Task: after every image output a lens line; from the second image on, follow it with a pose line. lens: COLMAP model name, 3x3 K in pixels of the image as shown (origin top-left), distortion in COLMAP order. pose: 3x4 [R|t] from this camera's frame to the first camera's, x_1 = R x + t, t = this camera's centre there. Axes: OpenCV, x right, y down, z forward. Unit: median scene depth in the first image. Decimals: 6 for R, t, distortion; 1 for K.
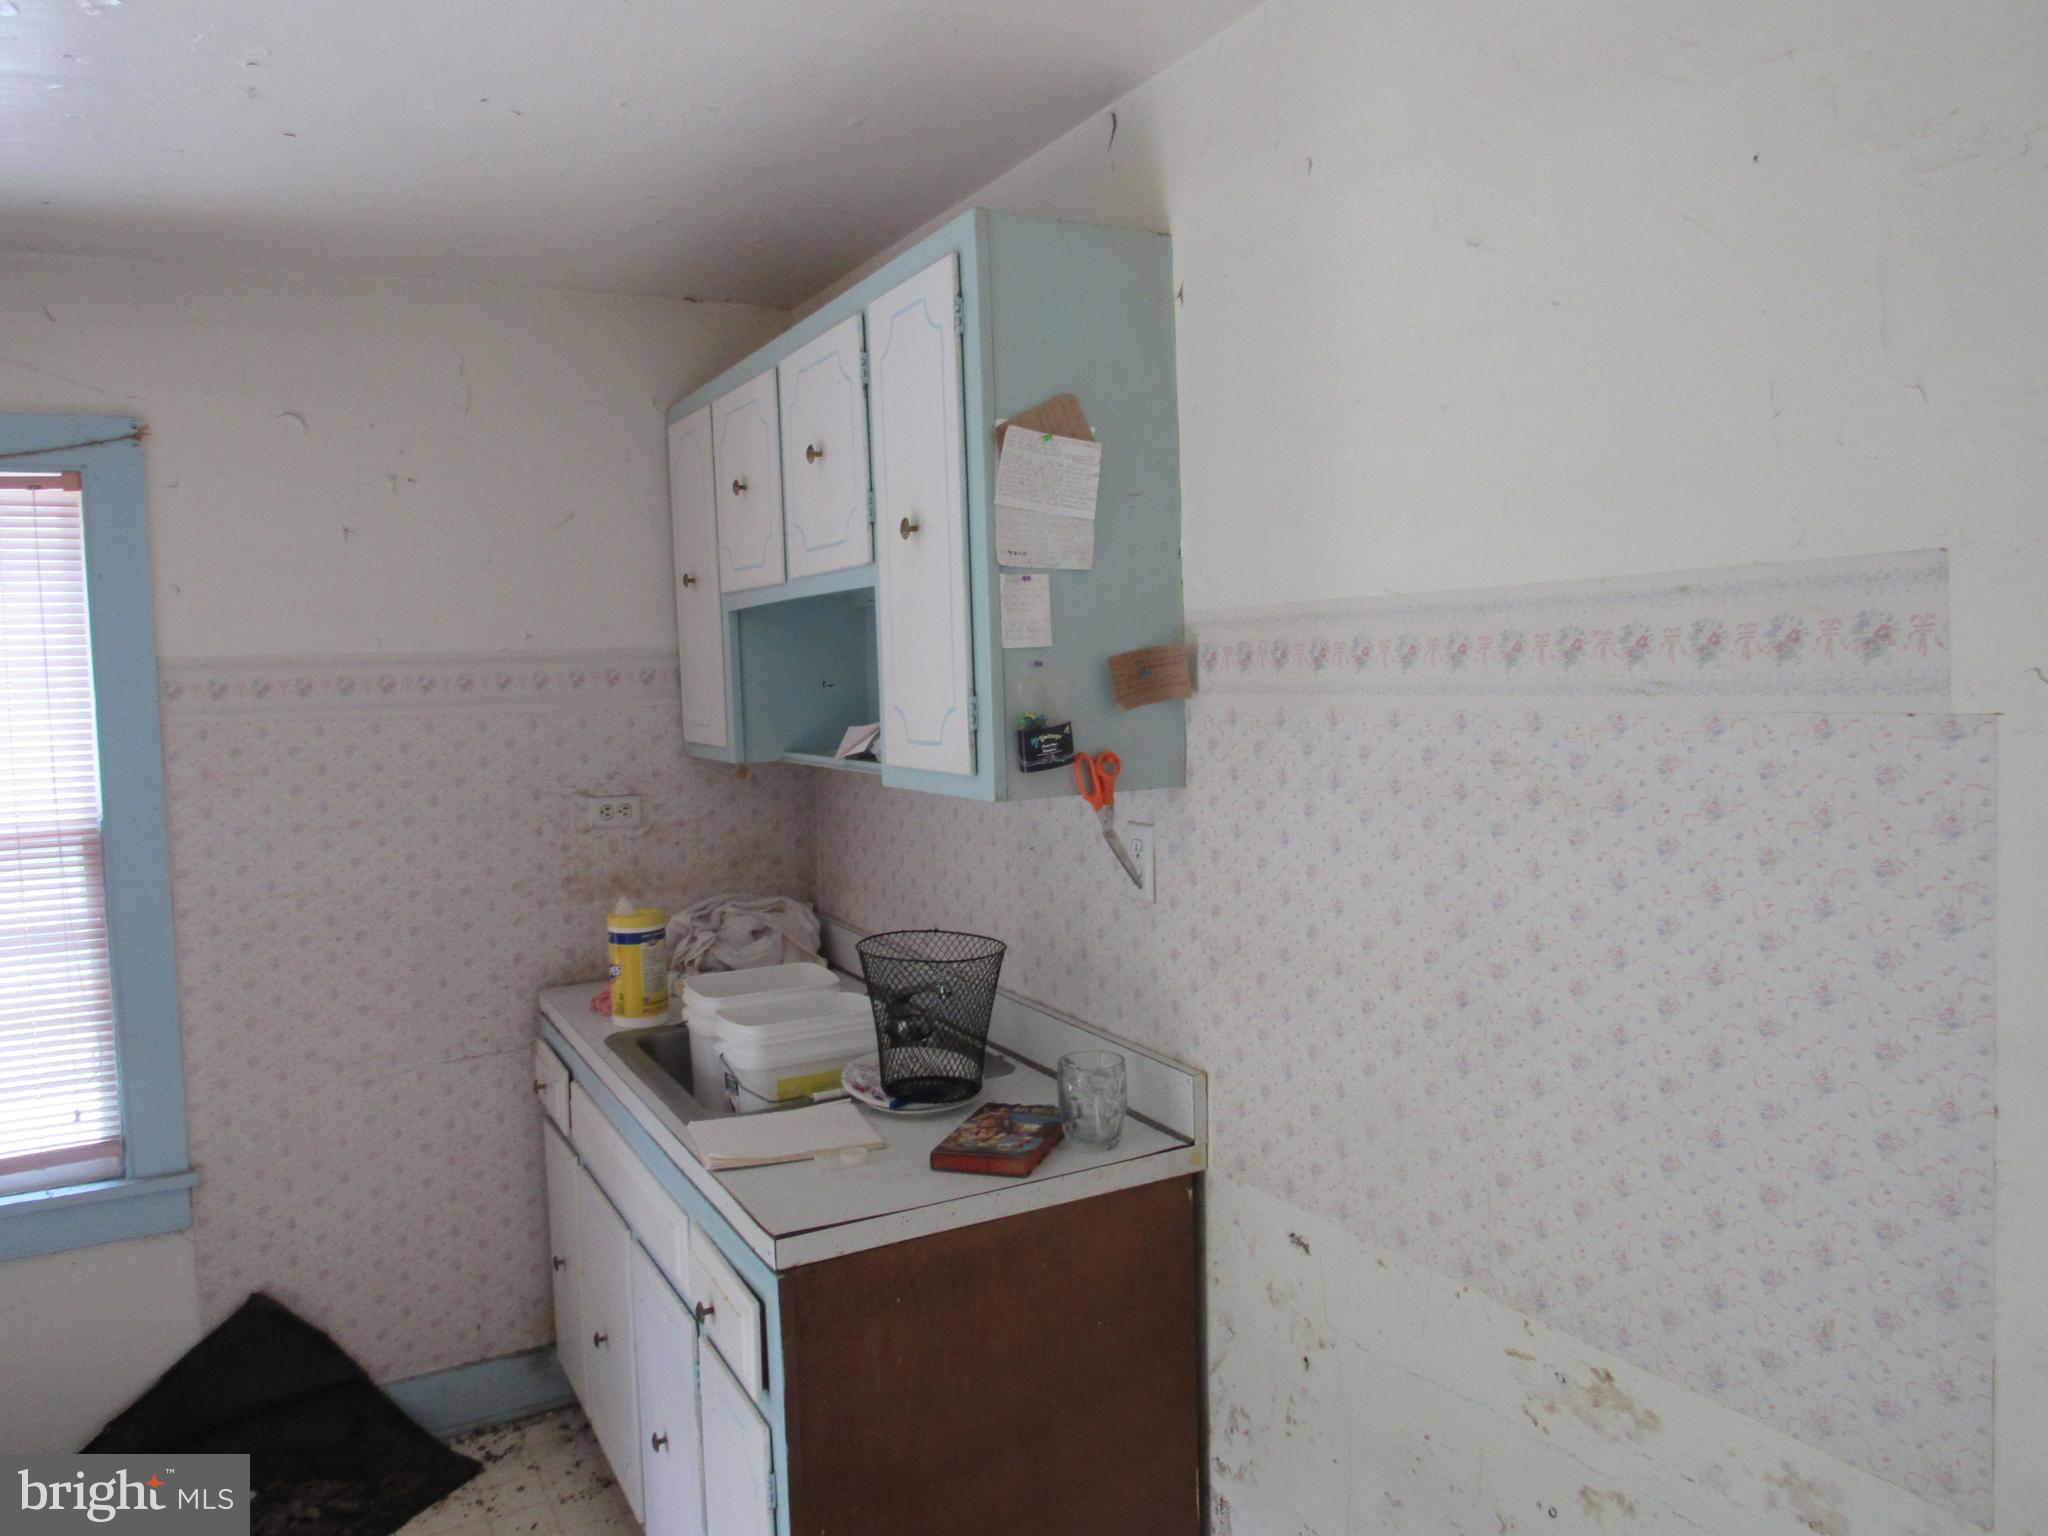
lens RADIAL K [[1468.4, 0, 1025.8], [0, 1468.4, 772.1], [0, 0, 1]] dist [-0.019945, 0.005452]
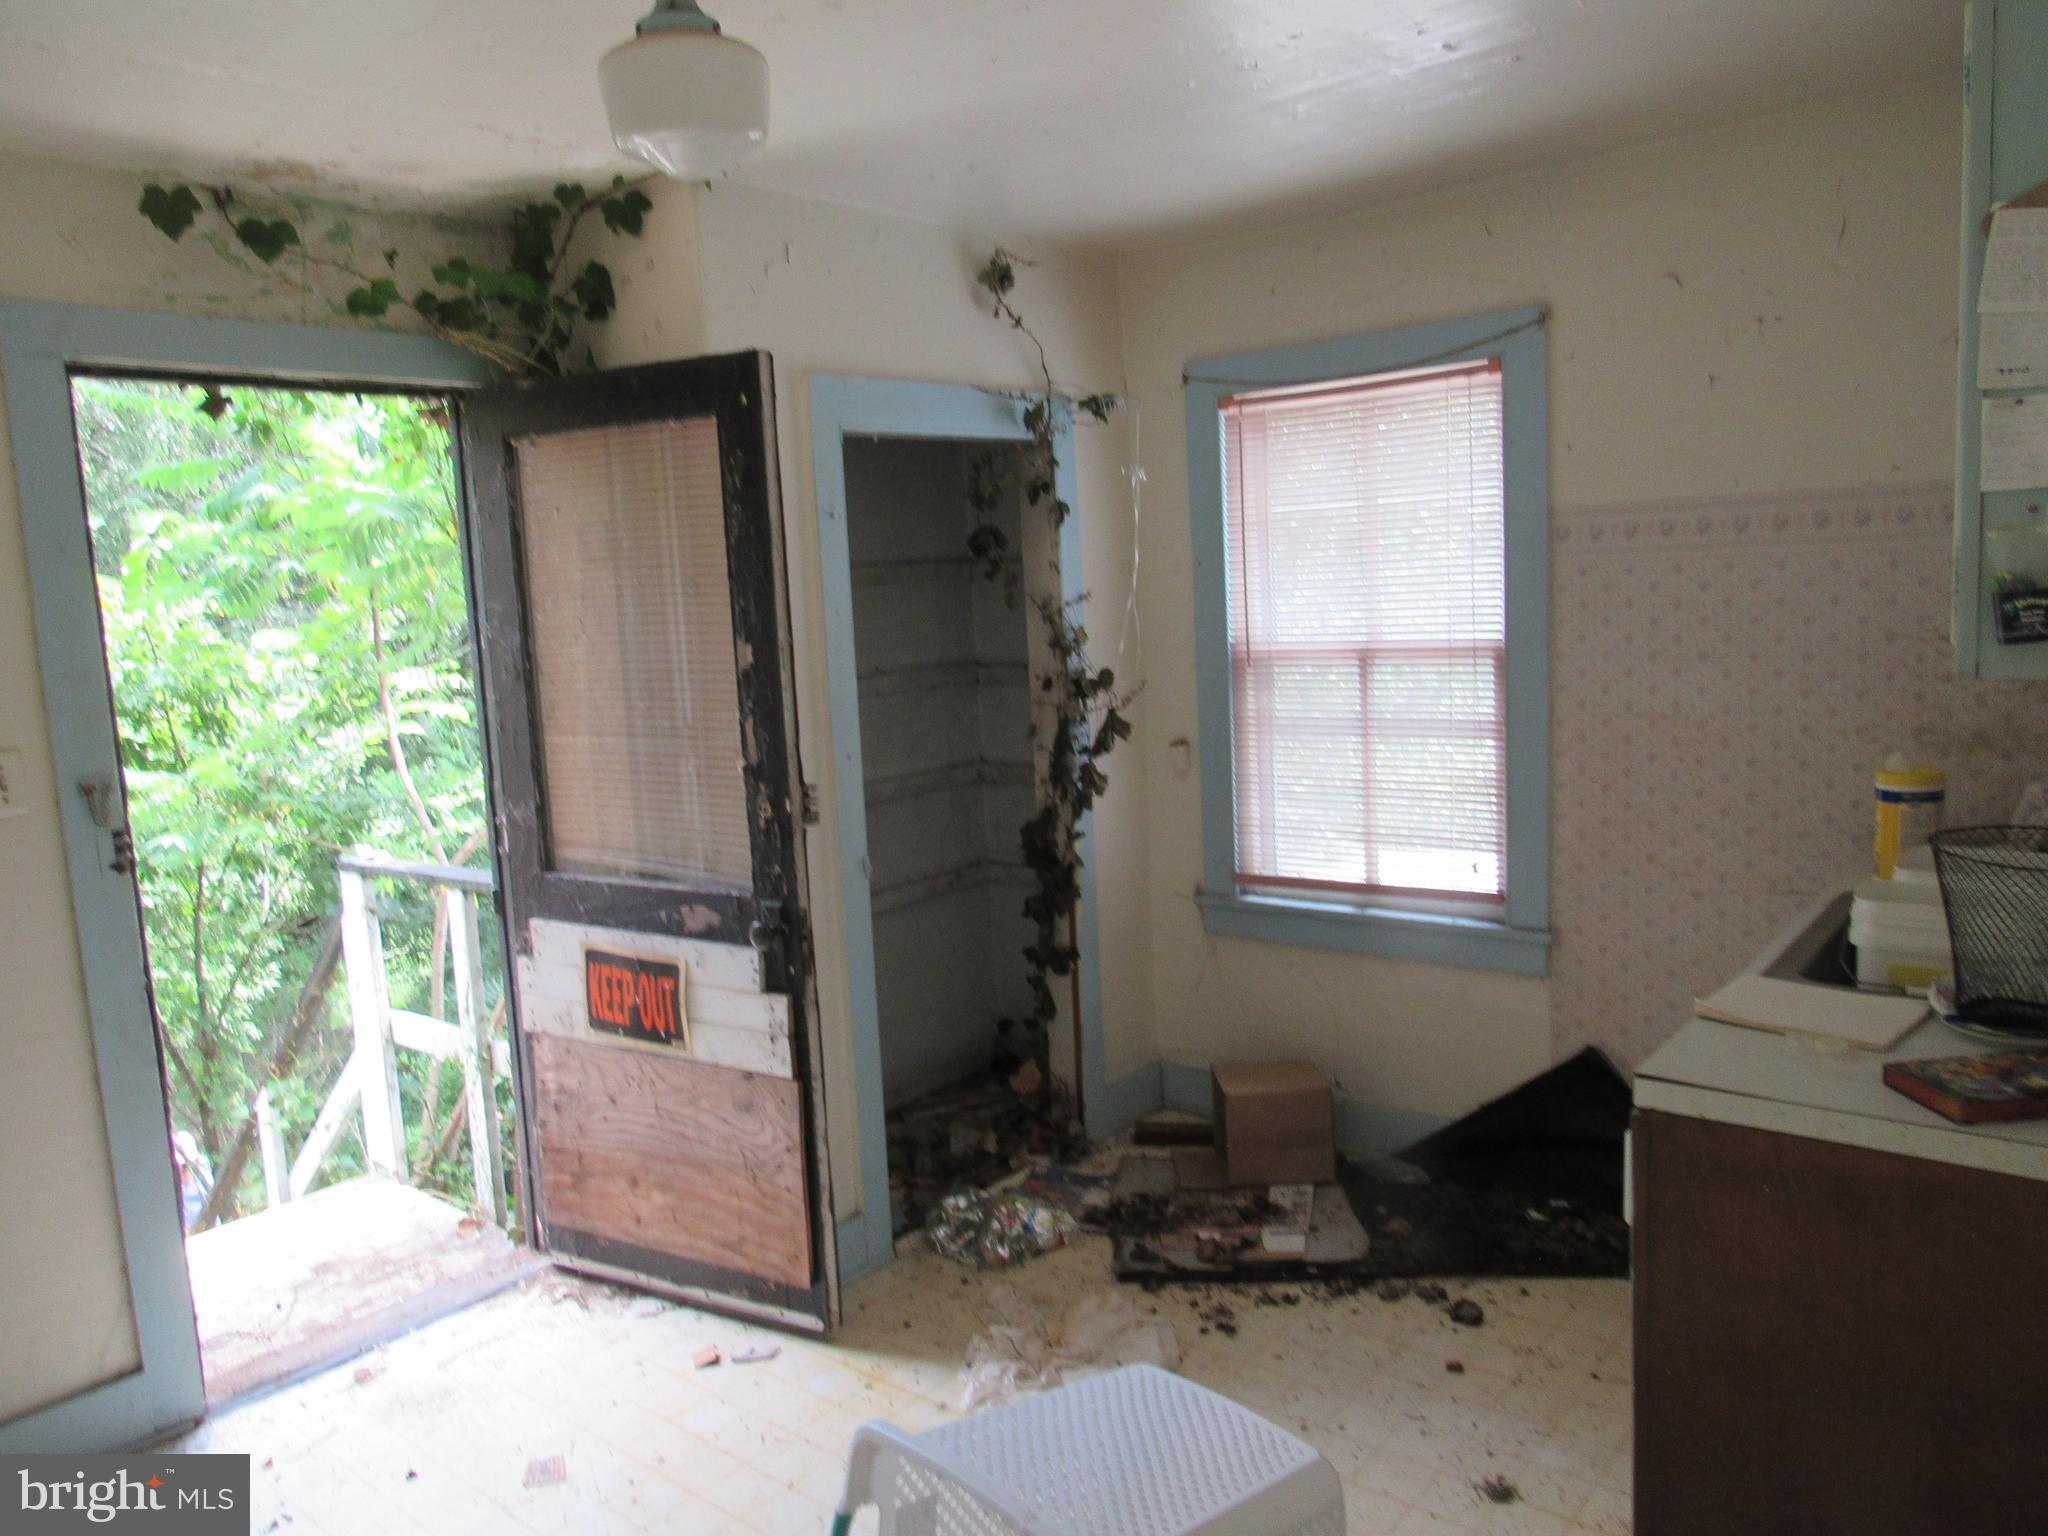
lens RADIAL K [[1468.4, 0, 1026.5], [0, 1468.4, 760.6], [0, 0, 1]] dist [-0.019945, 0.005452]
pose [[0.392389, 0.129291, -0.910667, 0.350354], [-0.019973, 0.991036, 0.132095, -0.021118], [0.919583, -0.033644, 0.391454, 0.122182]]
